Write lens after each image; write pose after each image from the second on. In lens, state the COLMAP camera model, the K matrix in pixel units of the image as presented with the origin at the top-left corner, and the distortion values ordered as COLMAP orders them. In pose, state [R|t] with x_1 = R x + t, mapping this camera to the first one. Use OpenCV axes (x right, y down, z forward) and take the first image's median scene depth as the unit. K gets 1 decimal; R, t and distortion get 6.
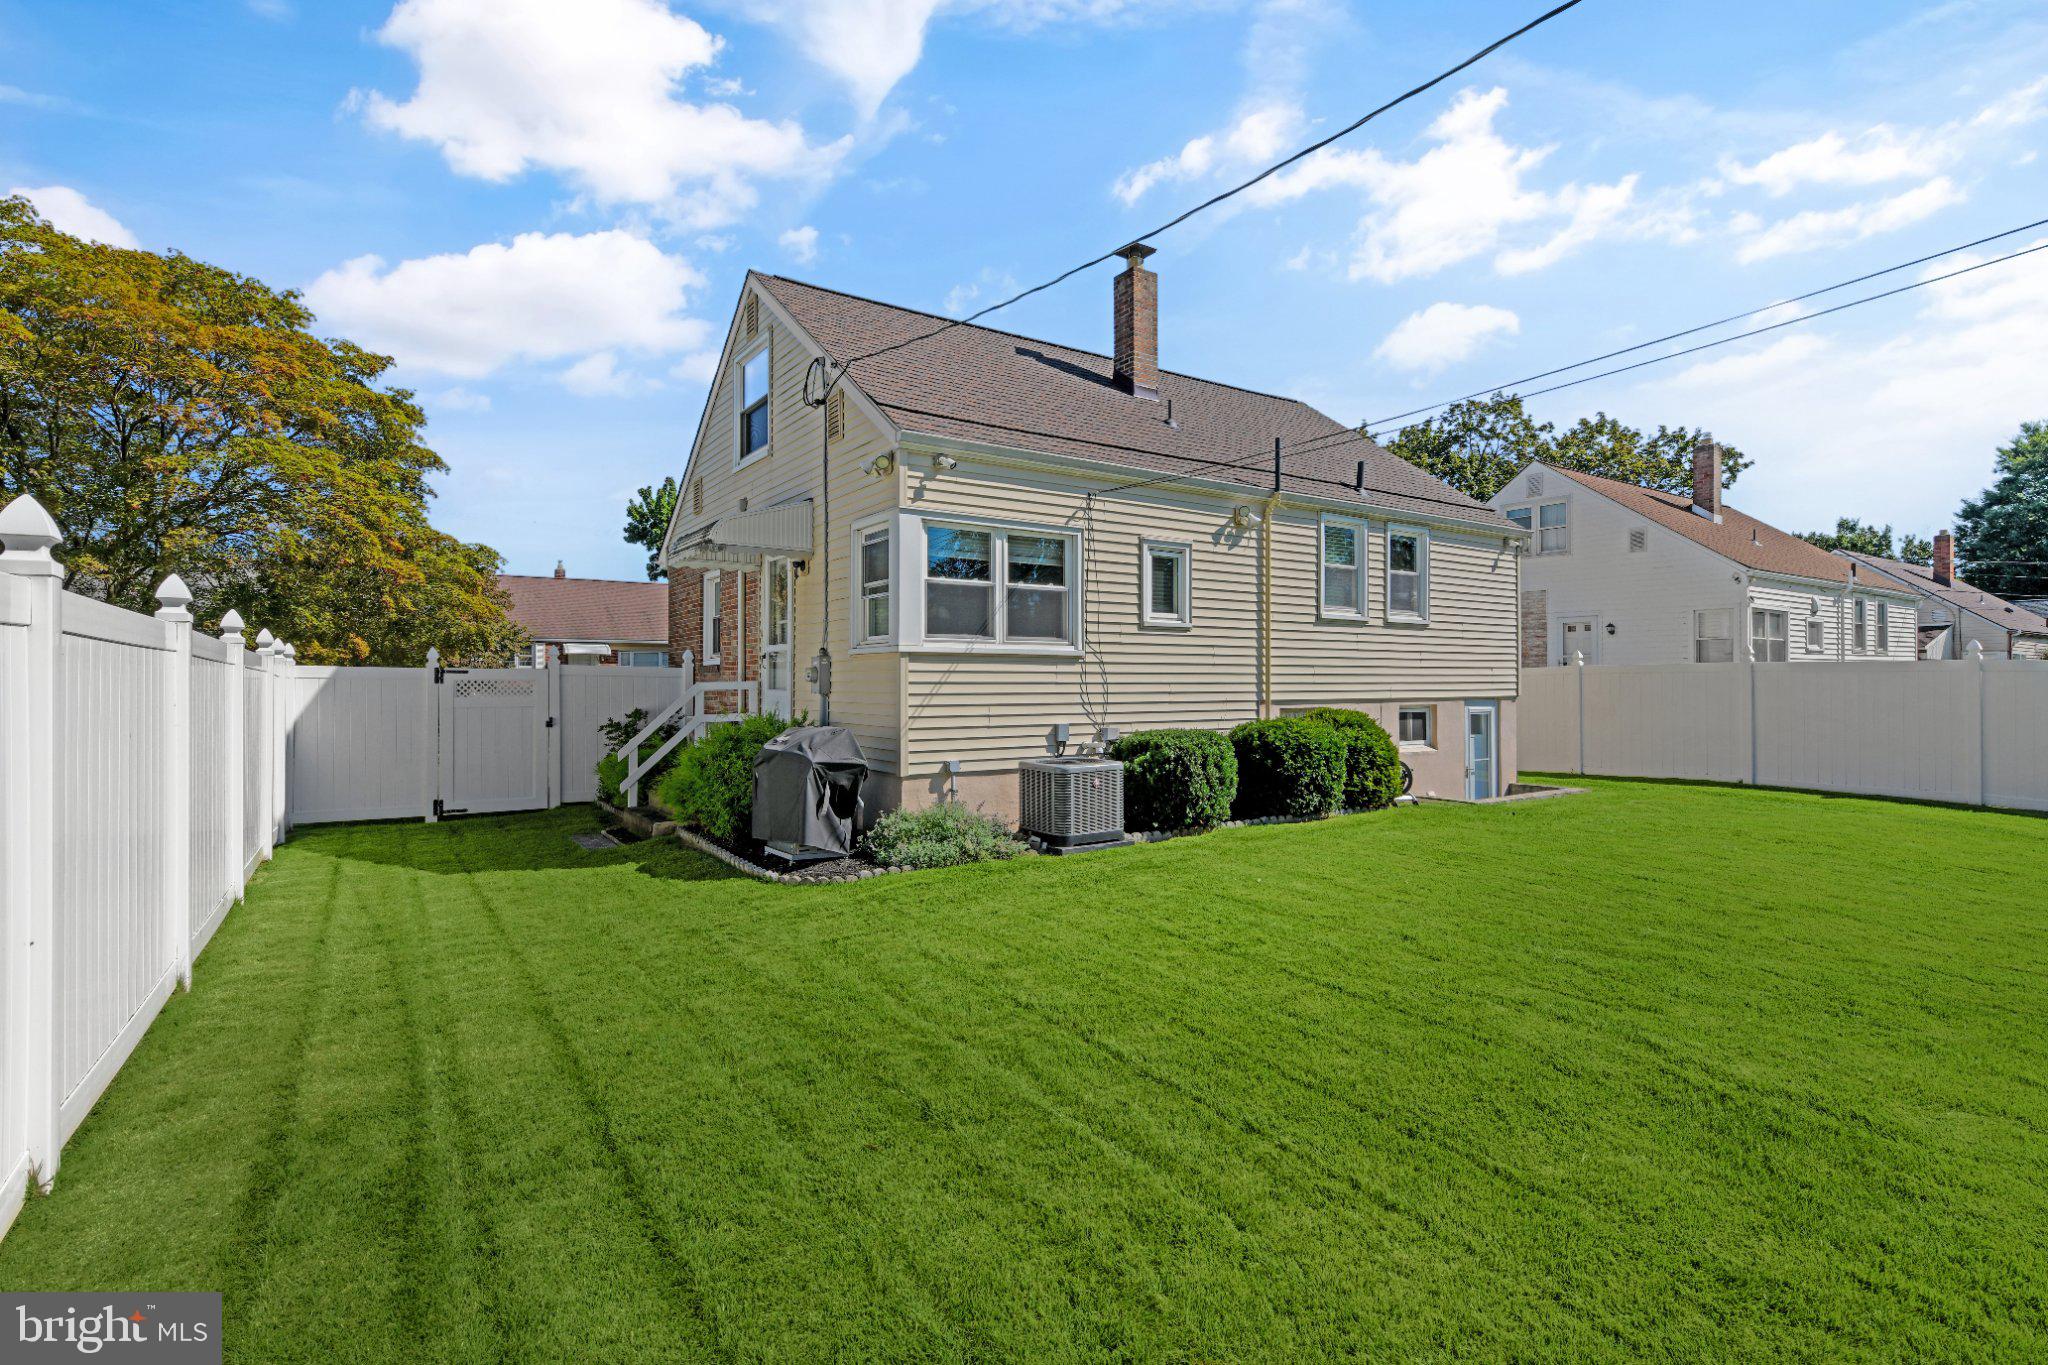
lens RADIAL K [[979.5, 0, 1027.7], [0, 979.5, 675.0], [0, 0, 1]] dist [0.000792, 0.000180]
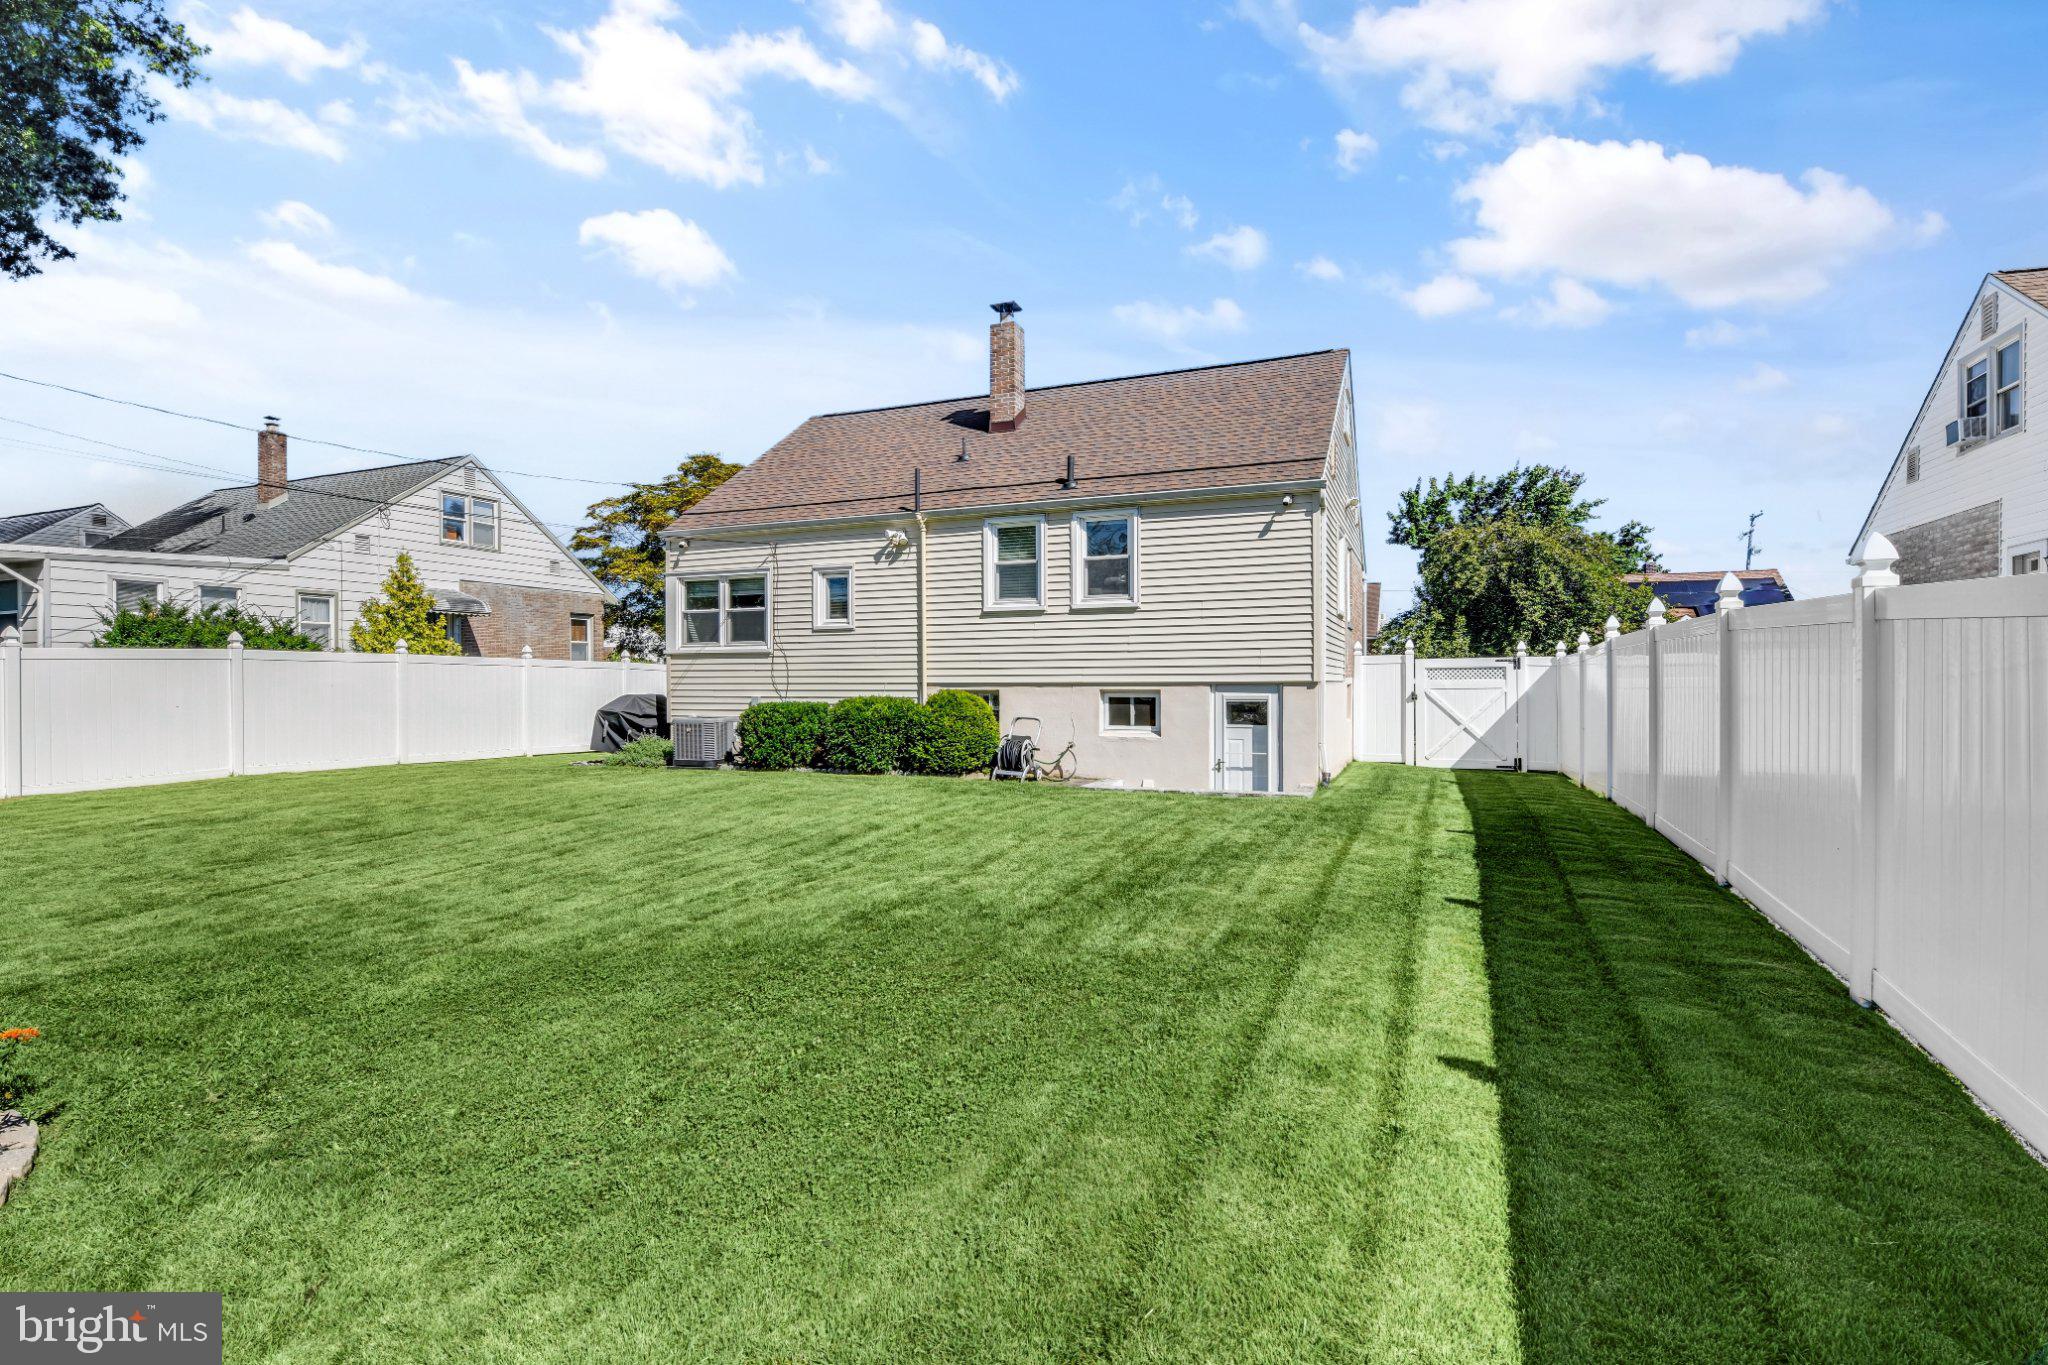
lens RADIAL K [[989.6, 0, 1024.0], [0, 989.6, 682.5], [0, 0, 1]] dist [-0.013842, 0.000158]
pose [[0.545160, -0.000564, -0.838332, 1.405803], [0.008878, 0.999948, 0.005101, 0.020954], [0.838285, -0.010223, 0.545136, 0.447457]]
